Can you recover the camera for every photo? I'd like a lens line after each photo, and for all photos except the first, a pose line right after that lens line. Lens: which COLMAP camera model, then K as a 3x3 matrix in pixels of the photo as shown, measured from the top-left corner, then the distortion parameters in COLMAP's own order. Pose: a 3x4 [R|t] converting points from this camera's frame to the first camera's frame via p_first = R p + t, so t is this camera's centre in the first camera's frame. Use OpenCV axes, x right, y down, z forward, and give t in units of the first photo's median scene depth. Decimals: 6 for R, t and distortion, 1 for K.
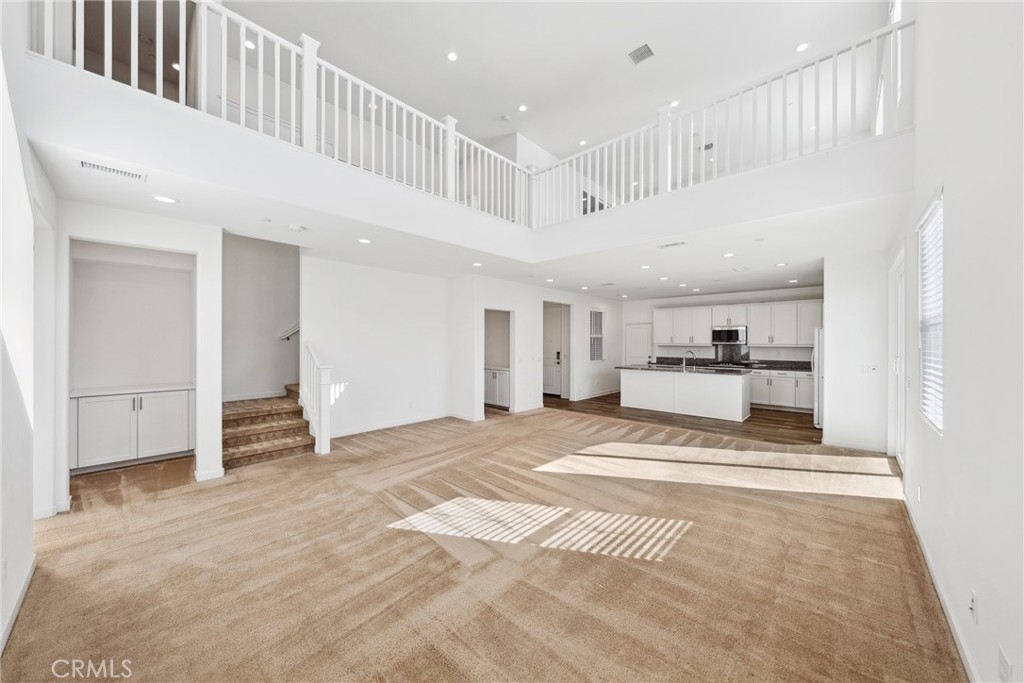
lens RADIAL K [[365.3, 0, 513.5], [0, 365.3, 340.3], [0, 0, 1]] dist [-0.001393, -0.000148]
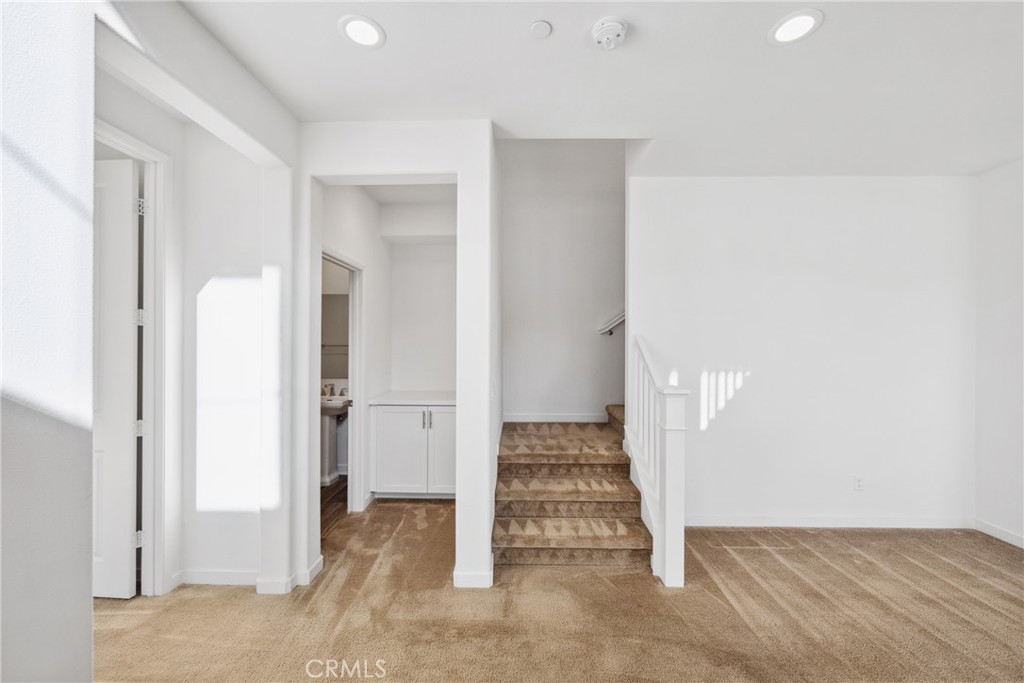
lens RADIAL K [[365.3, 0, 513.5], [0, 365.3, 340.3], [0, 0, 1]] dist [-0.001393, -0.000148]
pose [[0.660826, 0.001205, -0.750538, -0.312001], [-0.001858, 0.999998, -0.000031, 0.010711], [0.750537, 0.001415, 0.660827, 0.559336]]
